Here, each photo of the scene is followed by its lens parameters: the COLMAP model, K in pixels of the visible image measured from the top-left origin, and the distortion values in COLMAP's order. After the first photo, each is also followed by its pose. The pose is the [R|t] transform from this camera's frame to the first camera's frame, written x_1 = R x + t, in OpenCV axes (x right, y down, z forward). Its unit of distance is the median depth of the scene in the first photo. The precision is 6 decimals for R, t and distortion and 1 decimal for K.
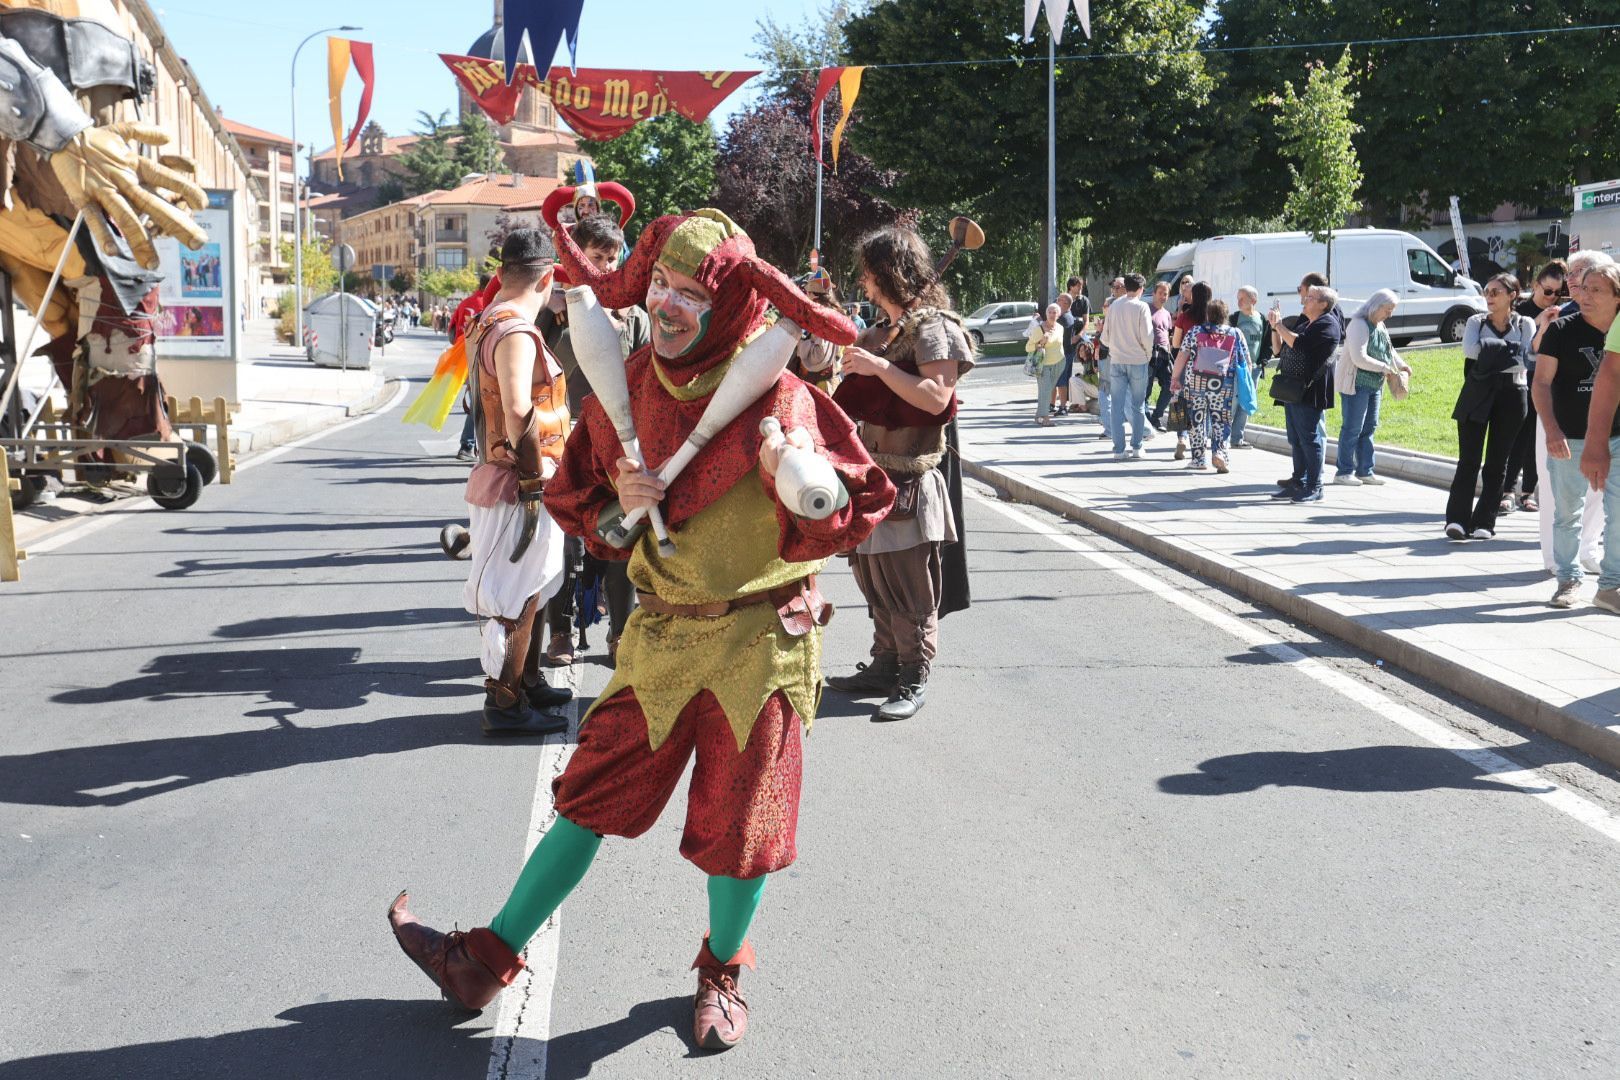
lens RADIAL K [[1556.2, 0, 802.1], [0, 1556.2, 544.5], [0, 0, 1]] dist [-0.020151, 0.136435]
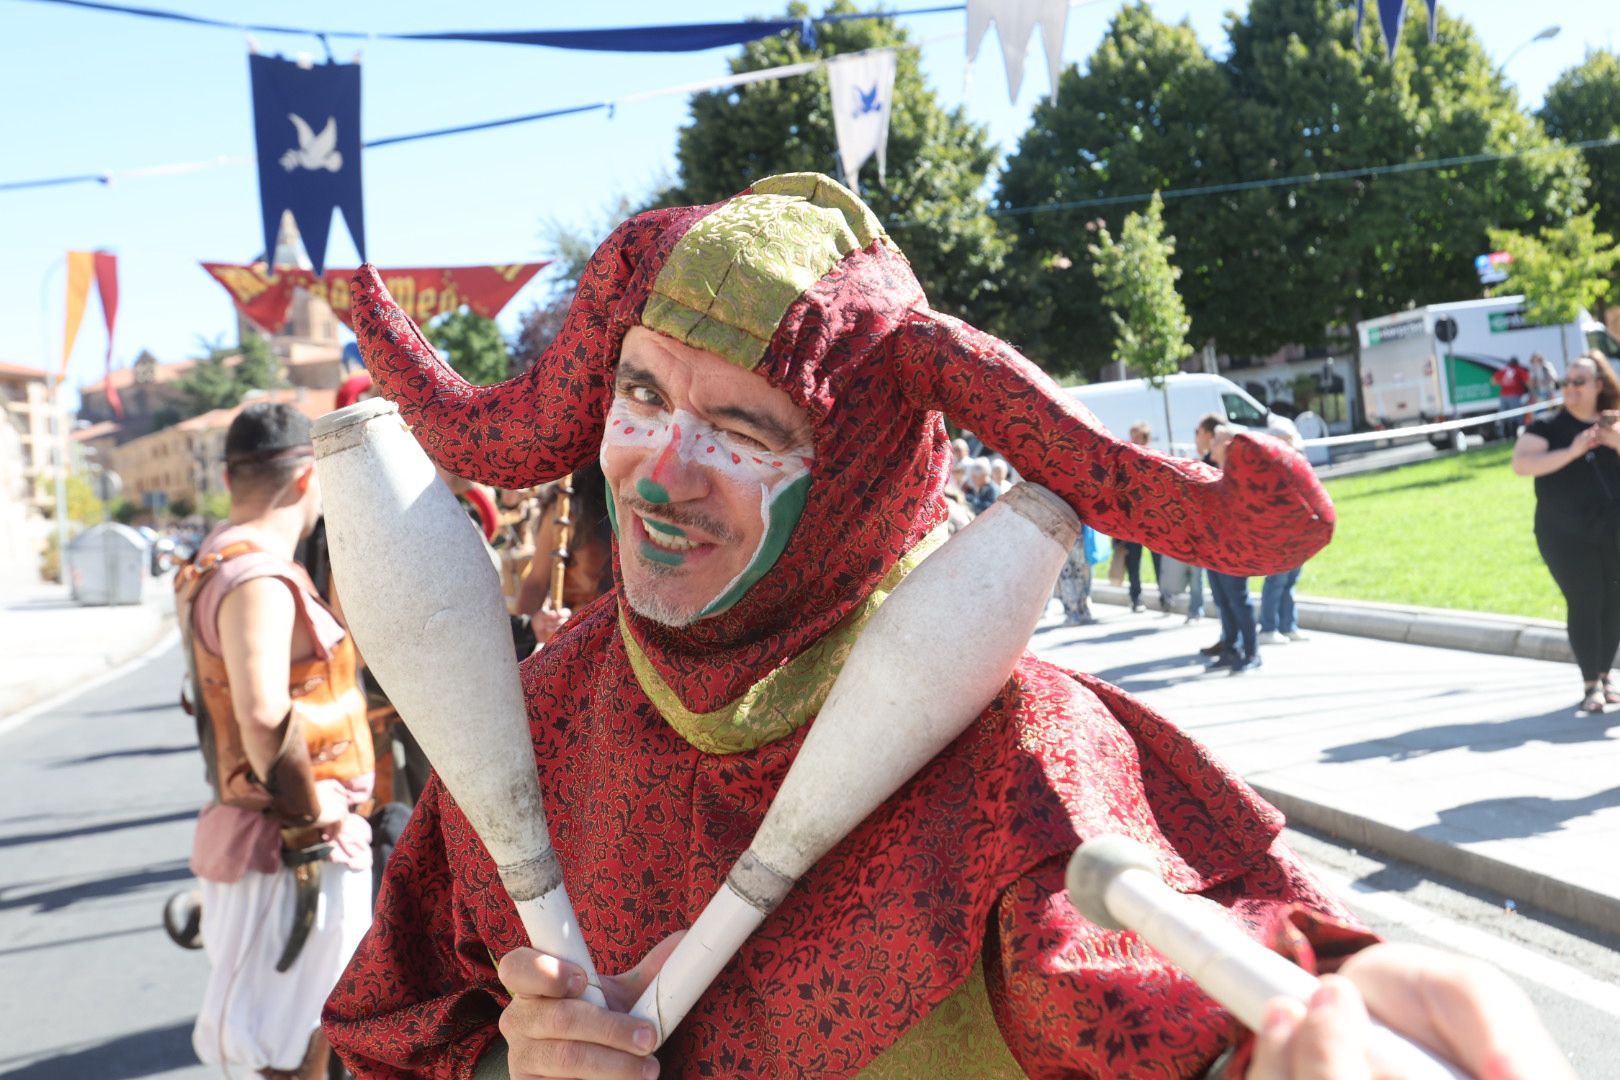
lens RADIAL K [[1556.2, 0, 802.1], [0, 1556.2, 544.5], [0, 0, 1]] dist [-0.020151, 0.136435]
pose [[0.988626, -0.084085, 0.124695, -0.007062], [0.098190, 0.988884, -0.111656, -0.007536], [-0.113920, 0.122629, 0.985893, 0.050788]]
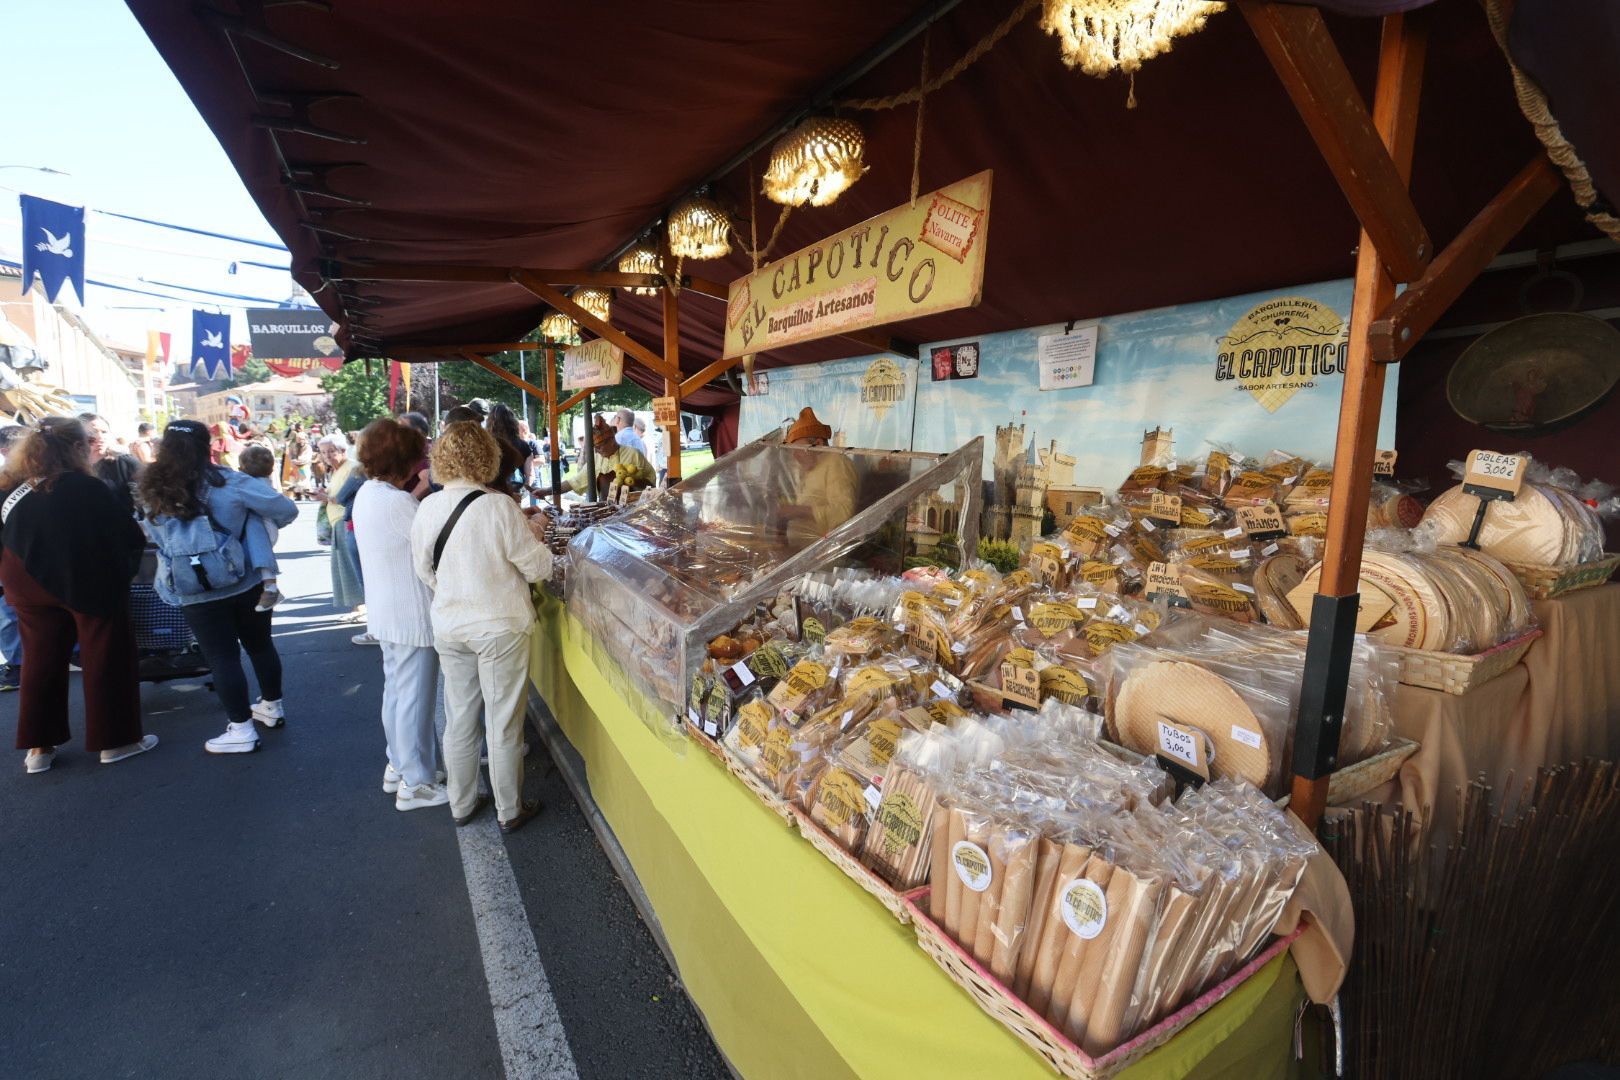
lens RADIAL K [[756.0, 0, 810.0], [0, 756.0, 540.0], [0, 0, 1]] dist [-0.060378, 0.029550]
pose [[0.921238, -0.053925, 0.385244, 0.119767], [0.062727, 0.997977, -0.010309, 0.045654], [-0.383909, 0.033662, 0.922757, -0.274225]]
